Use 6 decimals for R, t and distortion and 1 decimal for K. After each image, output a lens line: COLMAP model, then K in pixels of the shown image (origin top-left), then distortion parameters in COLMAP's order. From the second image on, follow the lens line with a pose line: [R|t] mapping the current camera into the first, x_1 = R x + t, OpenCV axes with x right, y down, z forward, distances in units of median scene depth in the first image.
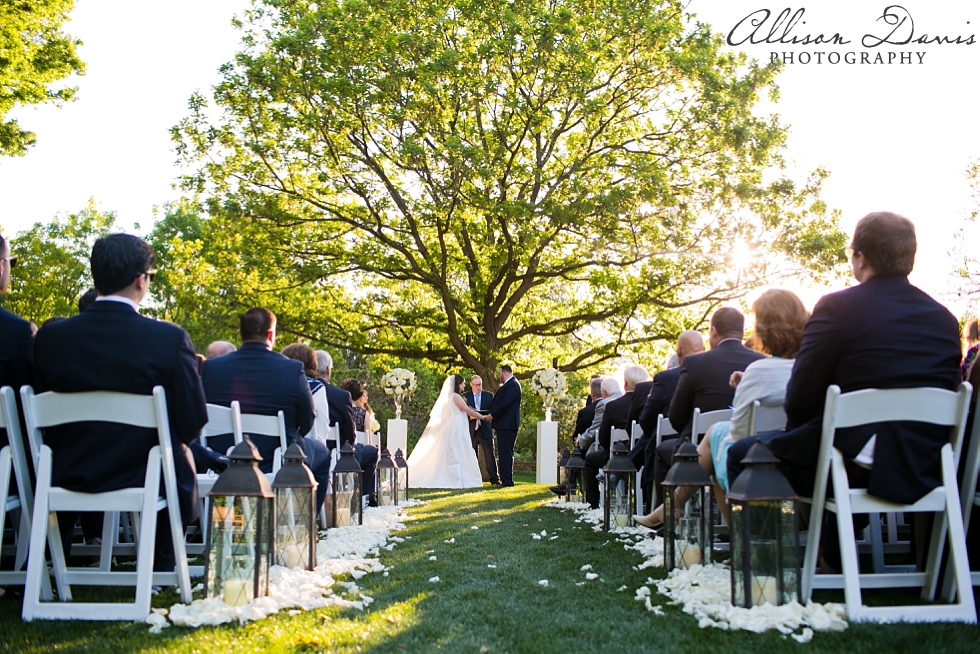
lens RADIAL K [[951.6, 0, 490.0], [0, 951.6, 327.0], [0, 0, 1]] dist [-0.019050, 0.004260]
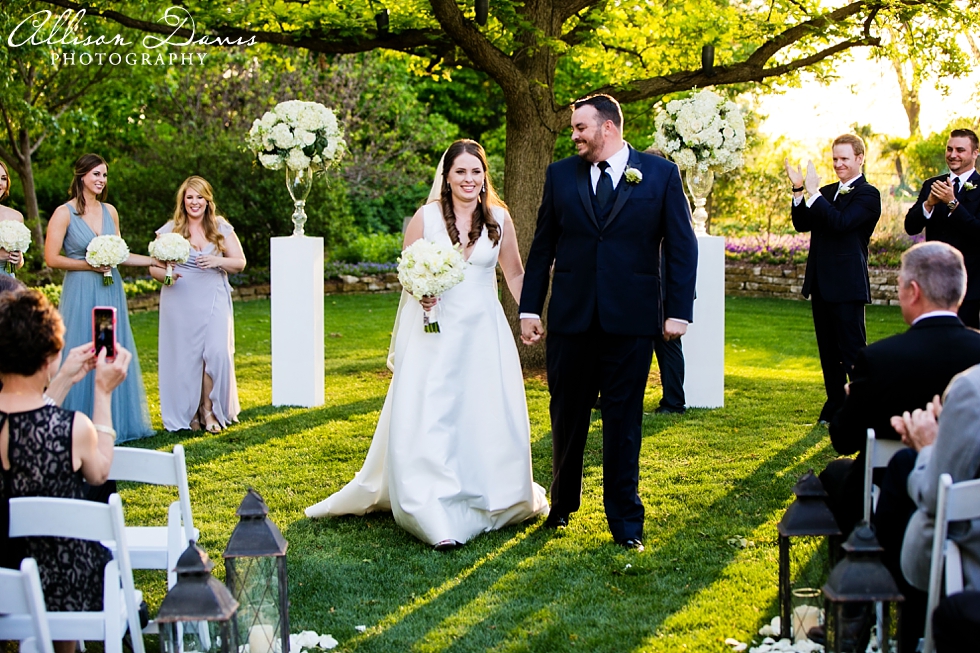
lens RADIAL K [[2001.9, 0, 490.0], [0, 2001.9, 326.5], [0, 0, 1]] dist [-0.257423, 0.130194]
pose [[0.999534, -0.017890, -0.024747, -0.002291], [0.022582, 0.978575, 0.204647, -0.027573], [0.020556, -0.205110, 0.978523, 0.224012]]
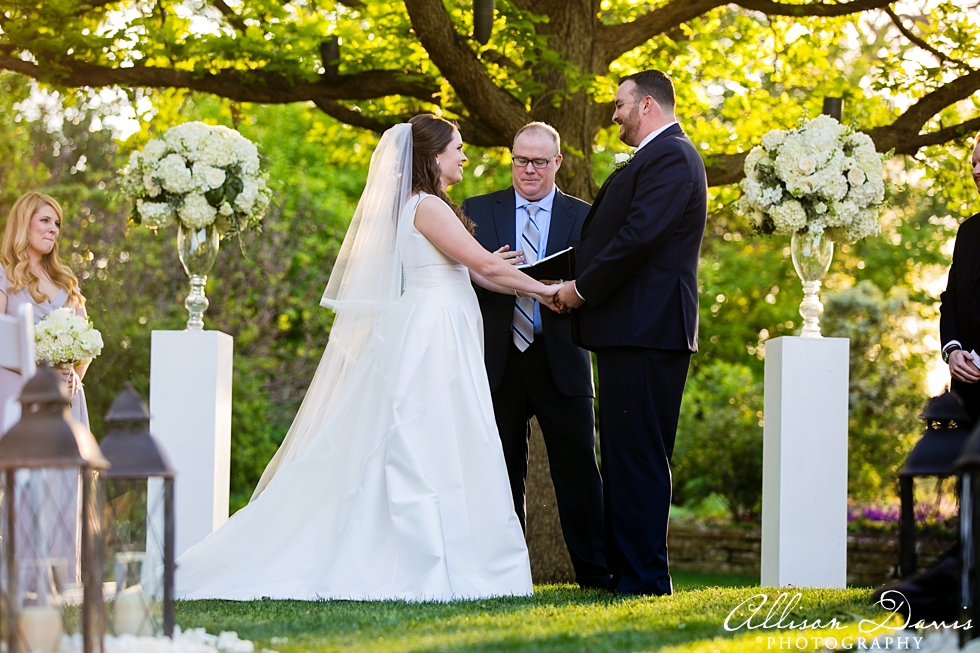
lens RADIAL K [[3247.4, 0, 490.0], [0, 3247.4, 326.5], [0, 0, 1]] dist [0.098546, 1.314885]
pose [[0.999695, 0.000355, -0.024691, -0.000150], [0.001405, 0.997459, 0.071225, 0.036705], [0.024654, -0.071237, 0.997155, 0.170032]]
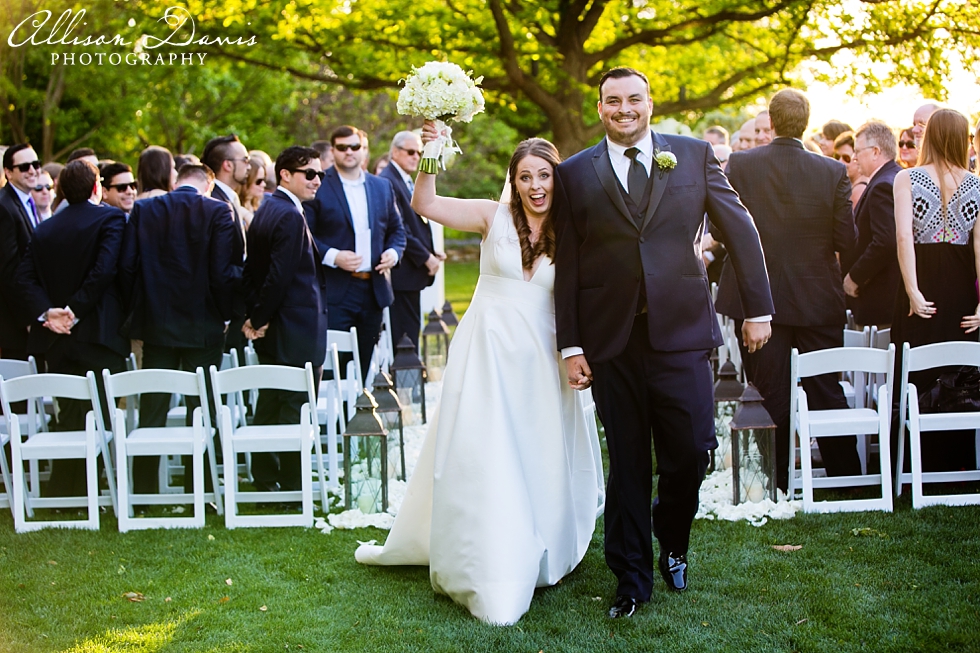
lens RADIAL K [[2039.9, 0, 490.0], [0, 2039.9, 326.5], [0, 0, 1]] dist [-0.245739, 0.032074]
pose [[0.998105, -0.031842, -0.052655, 0.012556], [0.041999, 0.977913, 0.204750, -0.101150], [0.044972, -0.206574, 0.977397, -0.324338]]
